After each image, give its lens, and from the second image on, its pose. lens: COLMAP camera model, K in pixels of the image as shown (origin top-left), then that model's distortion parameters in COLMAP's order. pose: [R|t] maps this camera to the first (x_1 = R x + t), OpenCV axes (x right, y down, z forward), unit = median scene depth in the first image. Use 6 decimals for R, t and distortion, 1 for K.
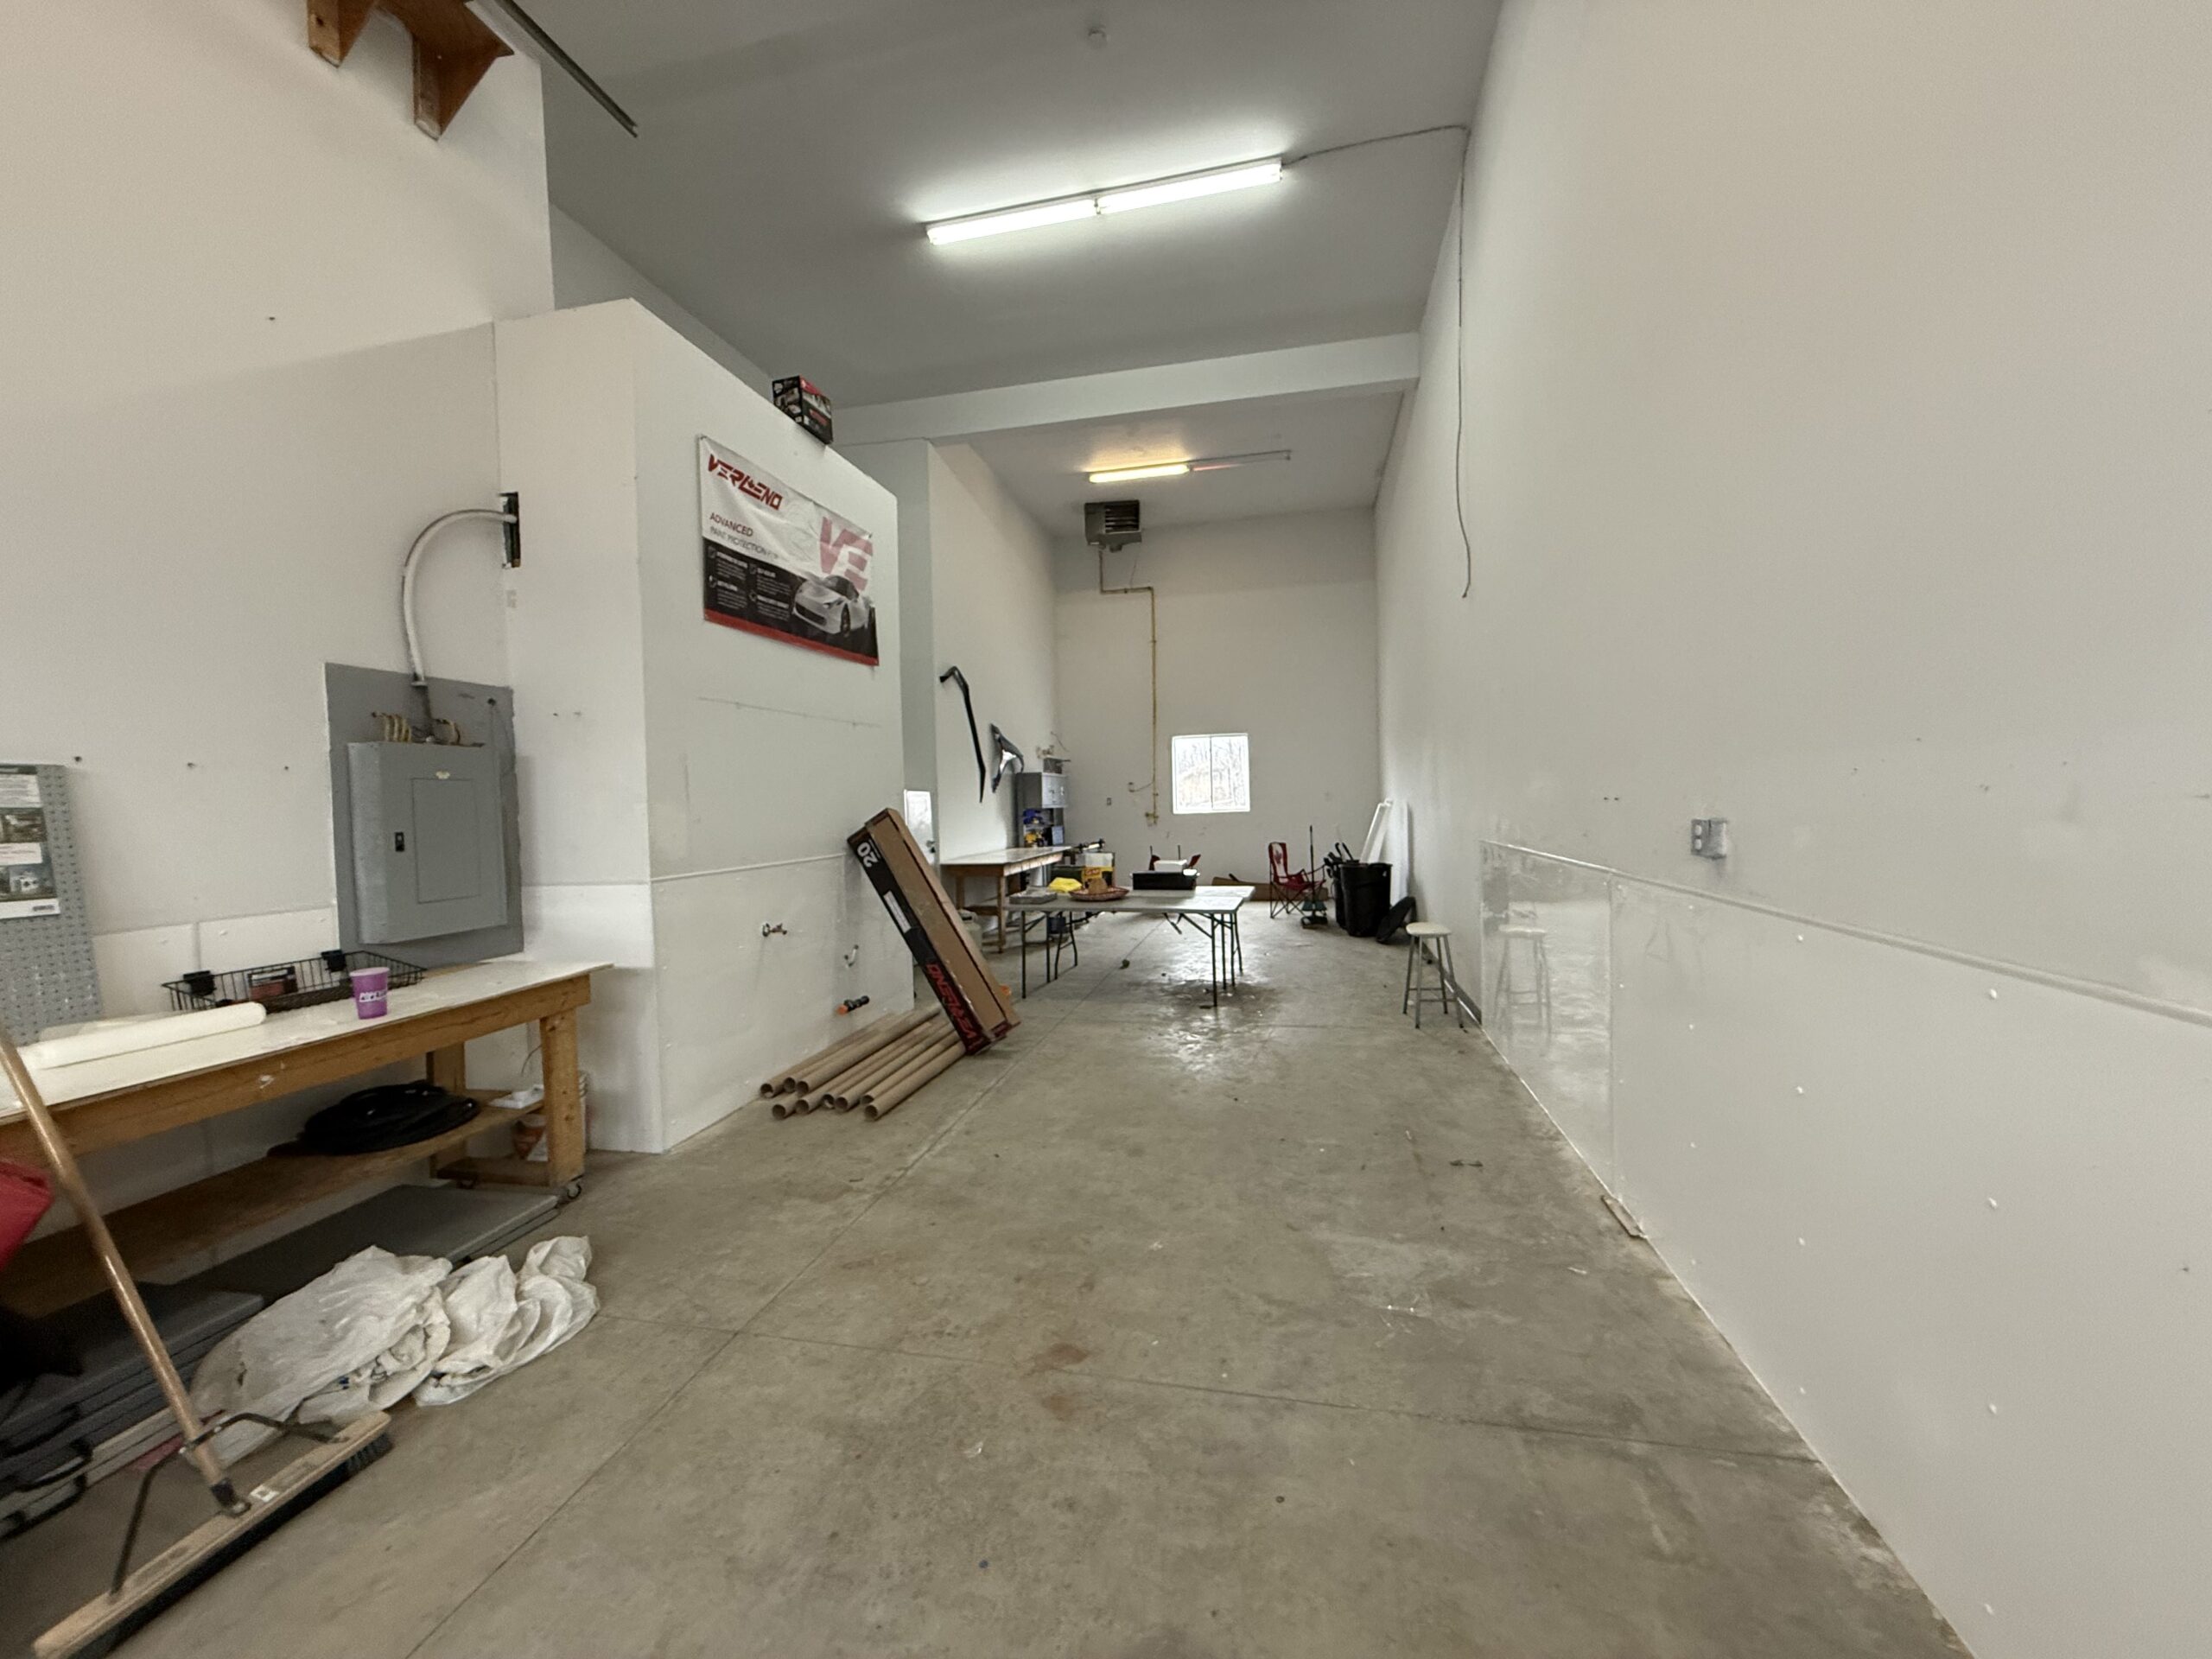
lens RADIAL K [[877.3, 0, 1097.8], [0, 877.3, 833.3], [0, 0, 1]] dist [-0.002183, 0.000465]
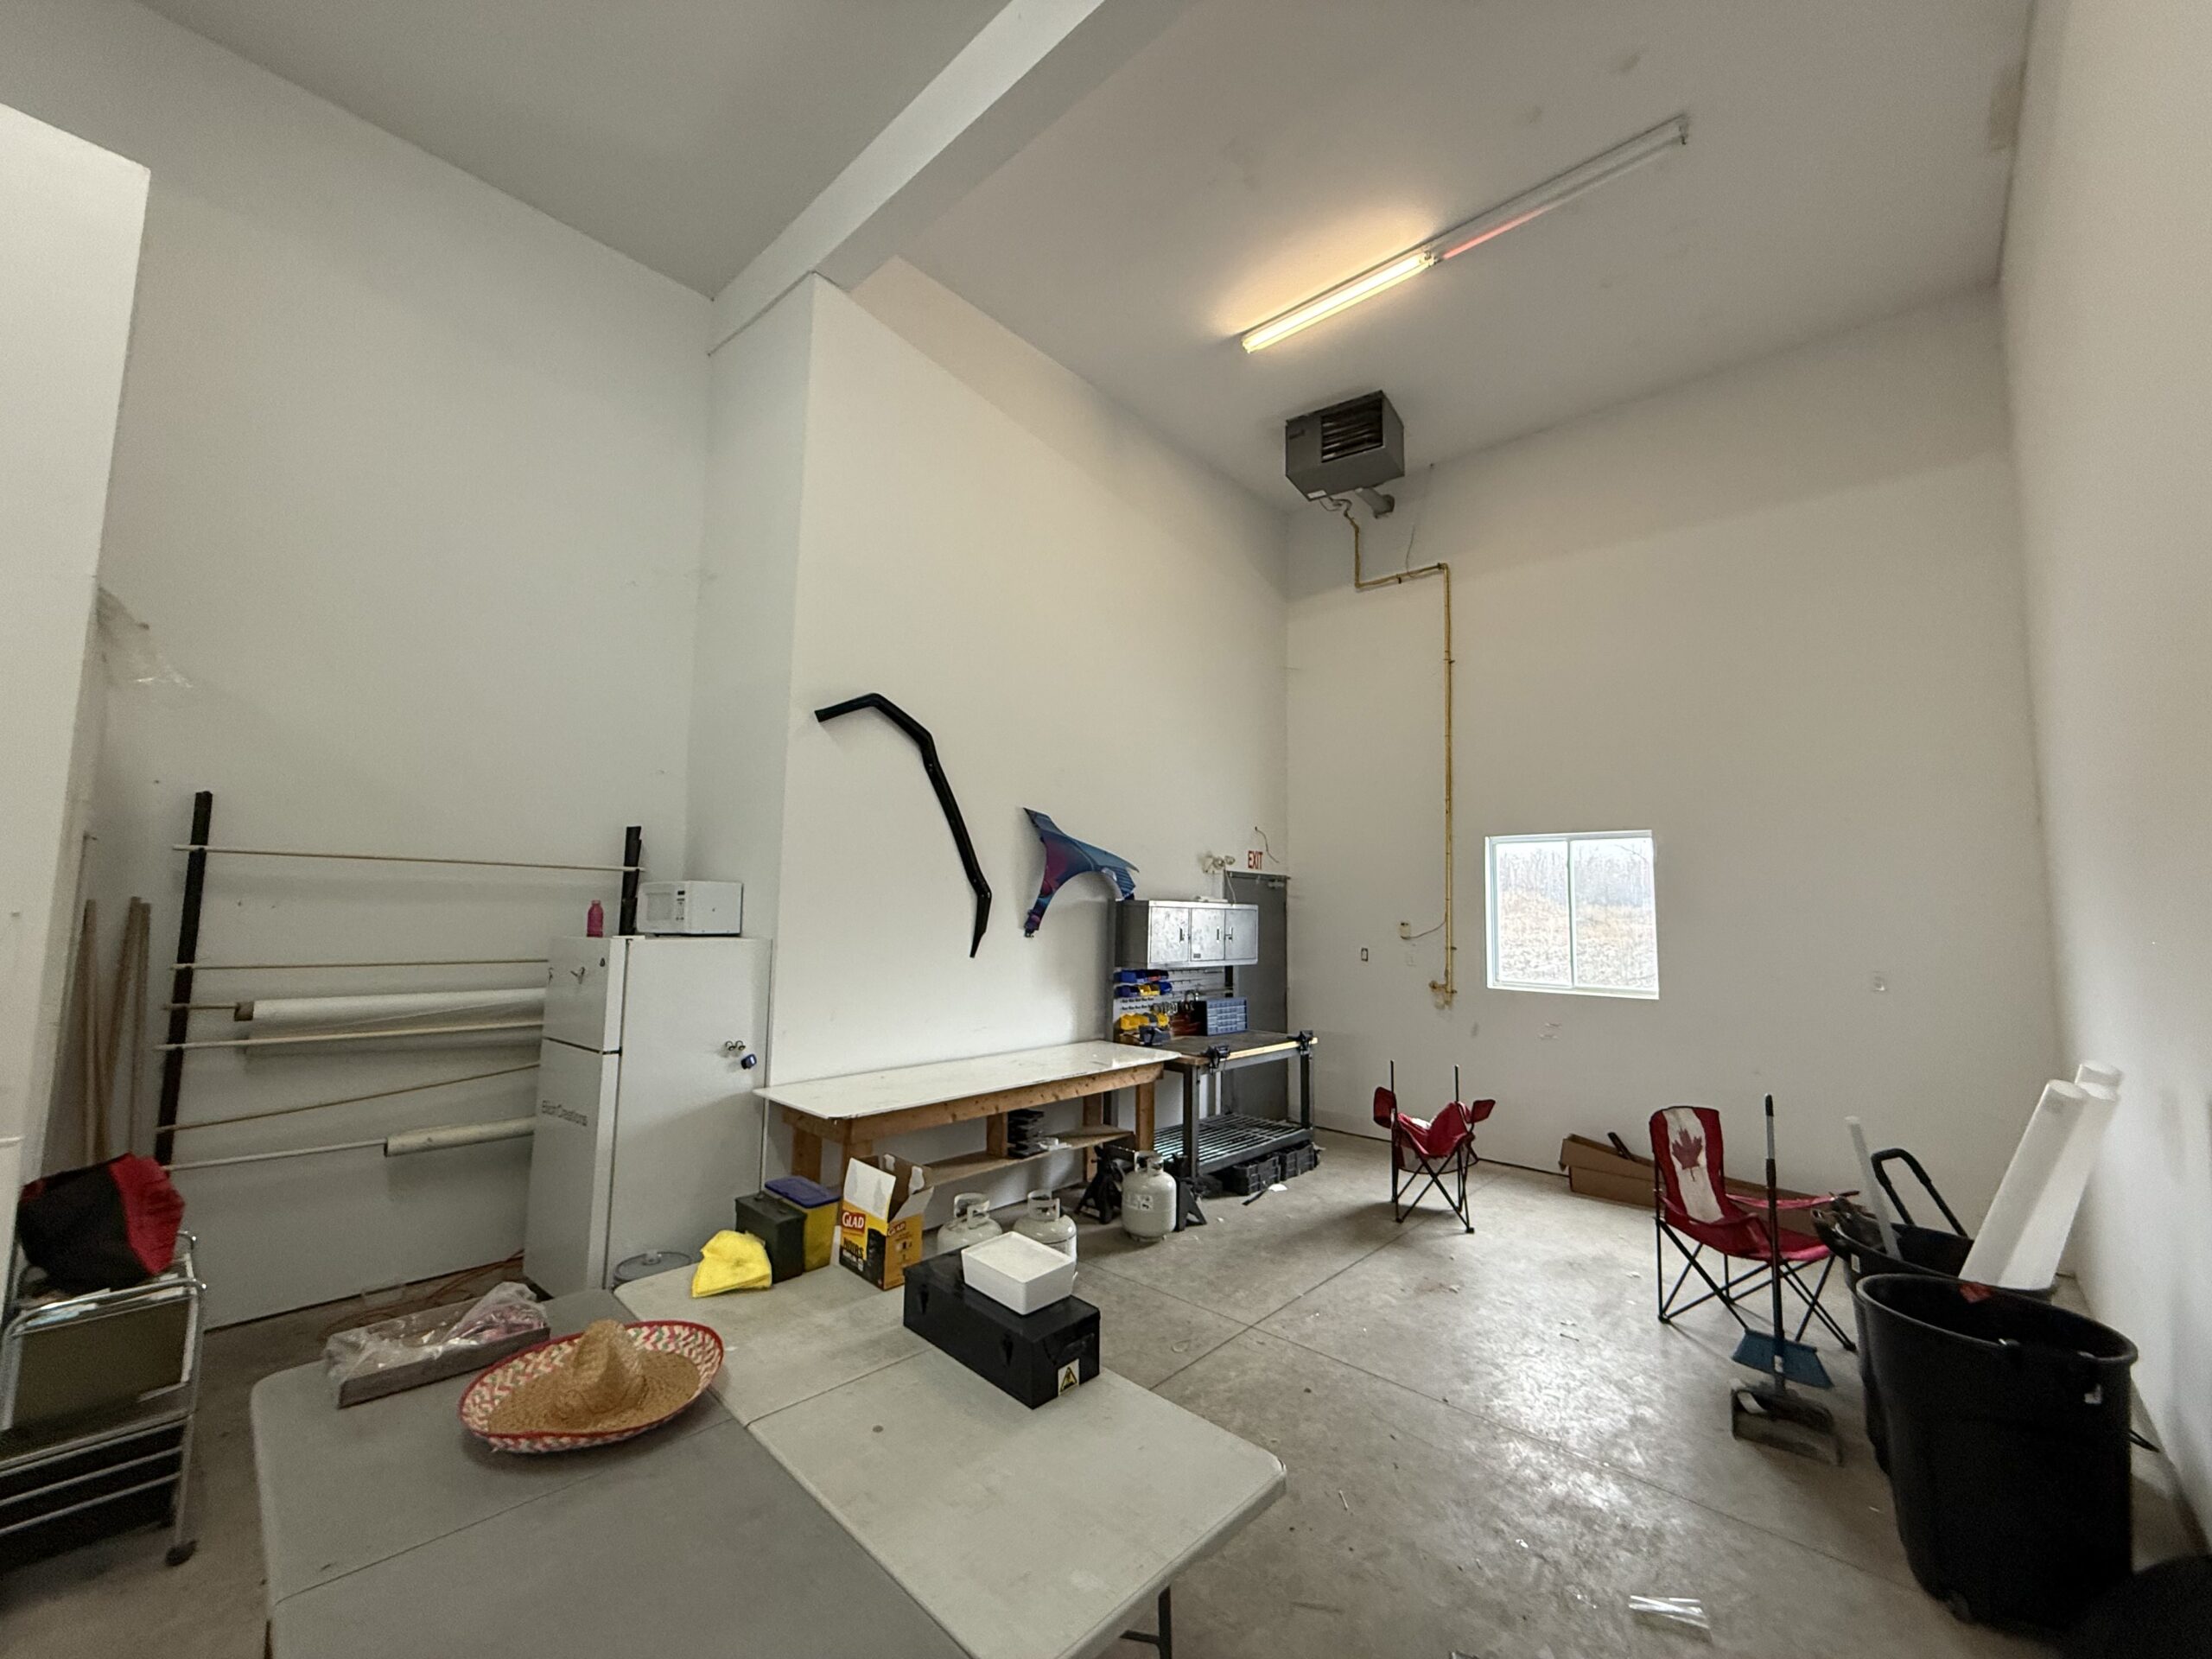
lens RADIAL K [[877.3, 0, 1100.5], [0, 877.3, 831.1], [0, 0, 1]] dist [-0.002183, 0.000465]
pose [[0.865895, 0.000068, -0.500226, 0.485233], [-0.062734, 0.992120, -0.108458, -0.143991], [0.496277, 0.125294, 0.859075, 1.467239]]
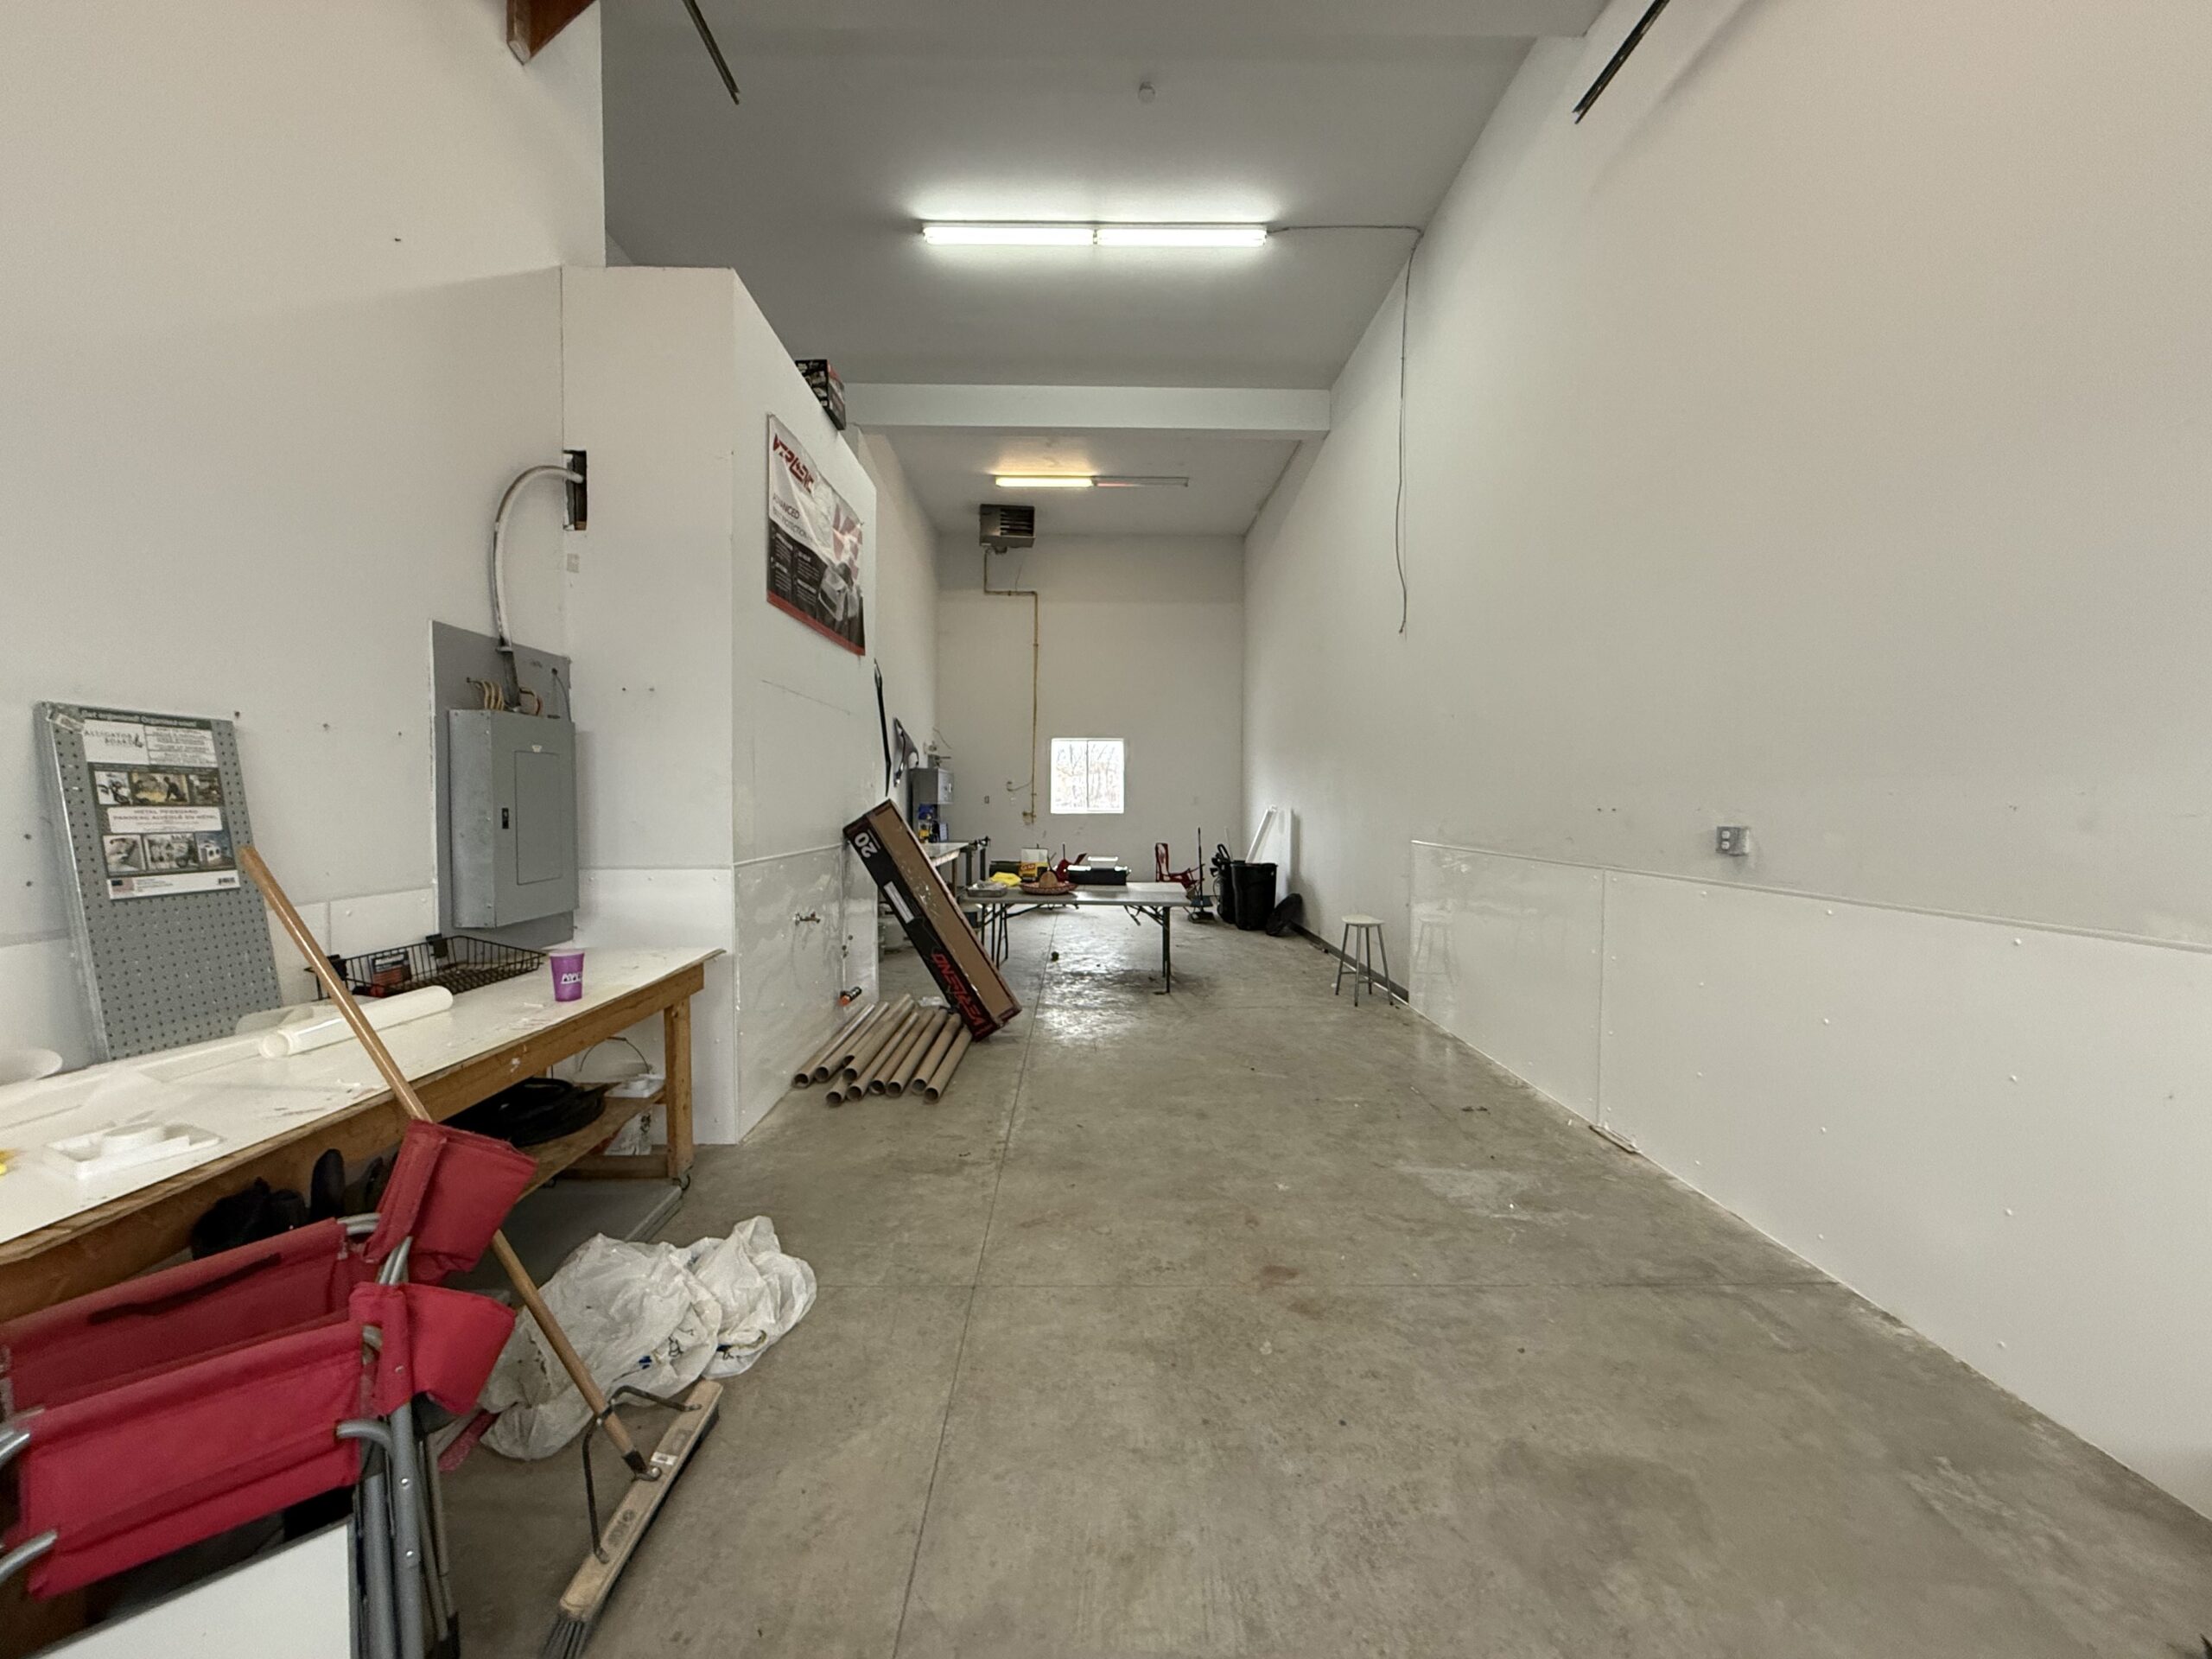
lens RADIAL K [[877.3, 0, 1095.0], [0, 877.3, 834.1], [0, 0, 1]] dist [-0.002183, 0.000465]
pose [[0.972079, 0.022661, 0.233558, -0.340278], [-0.022607, 0.999740, -0.002908, 0.012674], [-0.233563, -0.002453, 0.972339, -0.044399]]
